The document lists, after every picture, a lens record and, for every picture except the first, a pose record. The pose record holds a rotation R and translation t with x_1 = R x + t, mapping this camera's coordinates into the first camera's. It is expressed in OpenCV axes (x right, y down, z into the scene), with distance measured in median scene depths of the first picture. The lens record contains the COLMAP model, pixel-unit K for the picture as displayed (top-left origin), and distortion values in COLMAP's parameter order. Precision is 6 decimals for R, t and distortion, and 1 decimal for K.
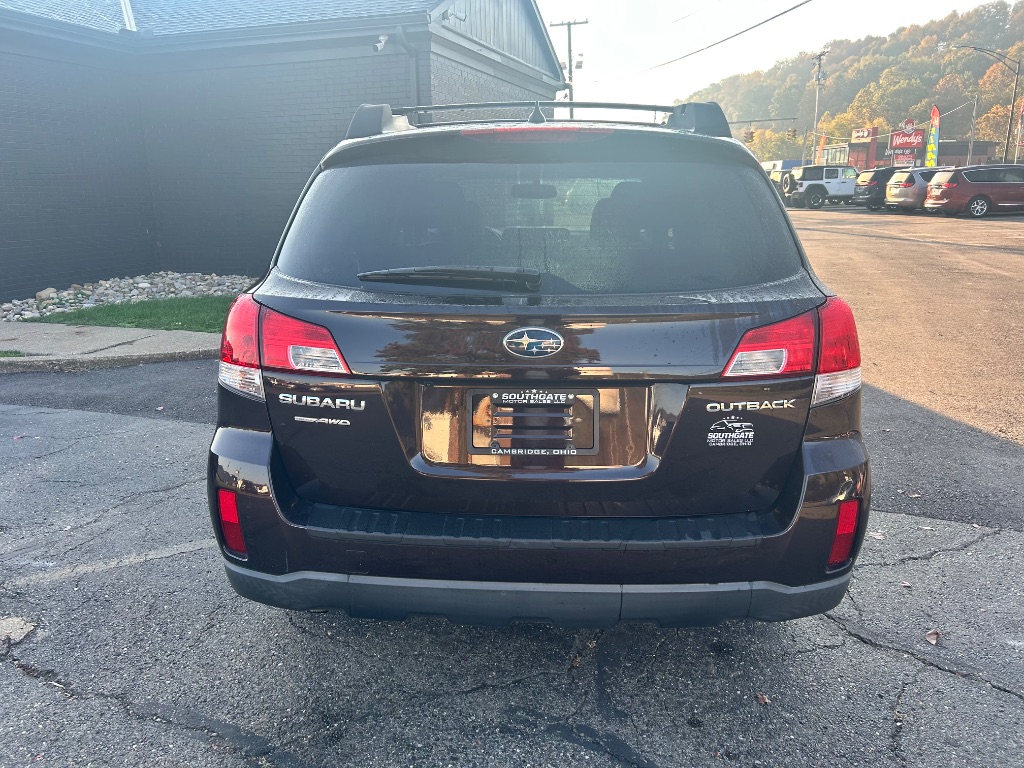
lens RADIAL K [[768.6, 0, 507.5], [0, 768.6, 384.8], [0, 0, 1]] dist [0.034951, -0.039577]
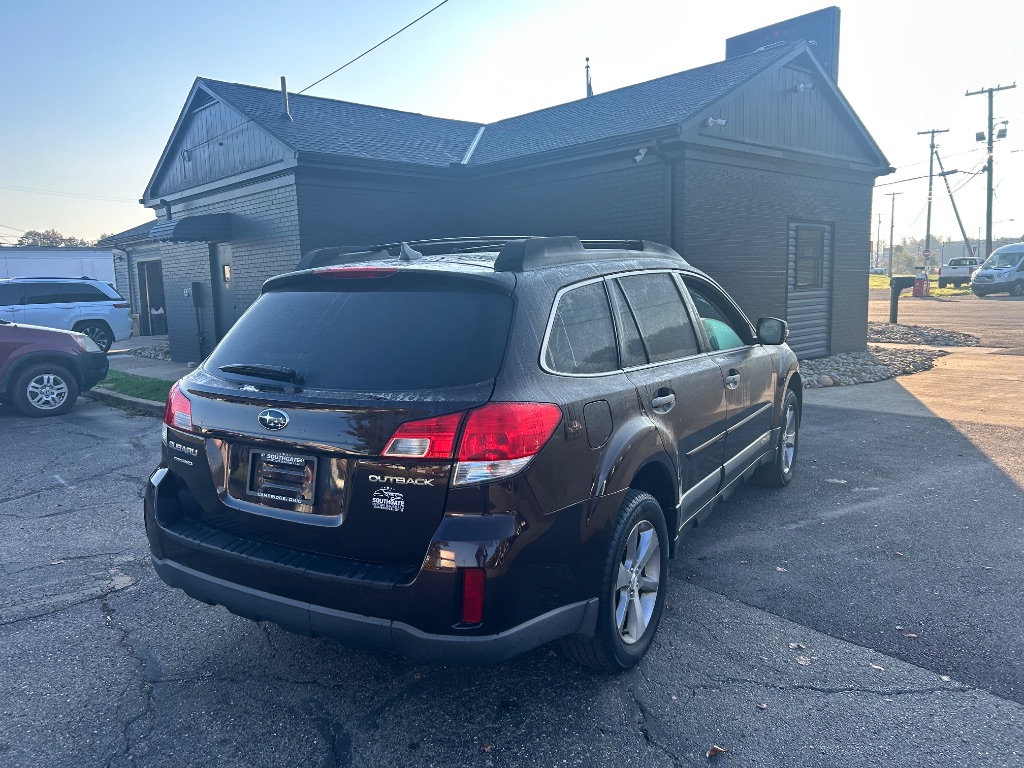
lens RADIAL K [[768.6, 0, 507.5], [0, 768.6, 384.8], [0, 0, 1]] dist [0.034951, -0.039577]
pose [[0.876656, 0.050059, -0.478506, 1.060486], [-0.101072, 0.991540, -0.081440, -0.043698], [0.470381, 0.119758, 0.874299, -0.060626]]
